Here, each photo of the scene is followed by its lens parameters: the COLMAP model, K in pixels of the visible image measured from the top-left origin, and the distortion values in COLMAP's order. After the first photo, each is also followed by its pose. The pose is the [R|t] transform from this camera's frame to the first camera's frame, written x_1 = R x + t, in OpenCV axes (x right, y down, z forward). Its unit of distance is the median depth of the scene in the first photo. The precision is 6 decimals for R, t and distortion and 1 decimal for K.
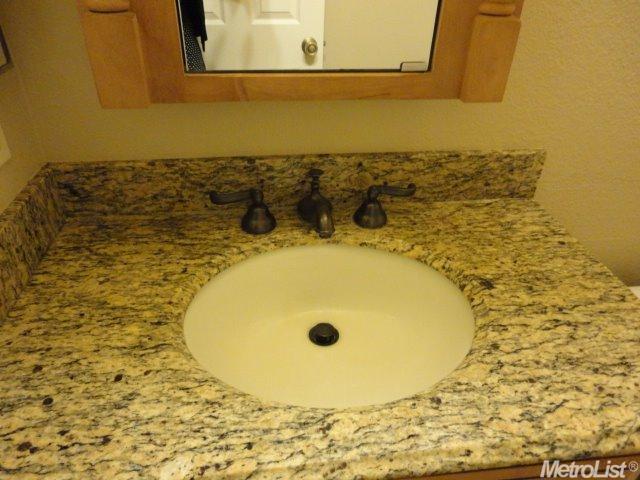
lens RADIAL K [[465.6, 0, 317.9], [0, 465.6, 236.0], [0, 0, 1]] dist [-0.001069, 0.005256]
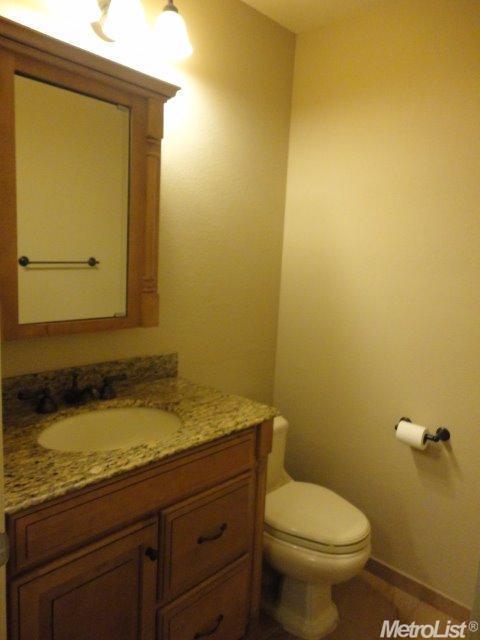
lens RADIAL K [[465.6, 0, 240.0], [0, 465.6, 320.0], [0, 0, 1]] dist [-0.001069, 0.005256]
pose [[0.767797, -0.082634, 0.635342, -0.675592], [0.338117, 0.894575, -0.292255, 0.440517], [-0.544211, 0.439212, 0.714792, -0.783935]]
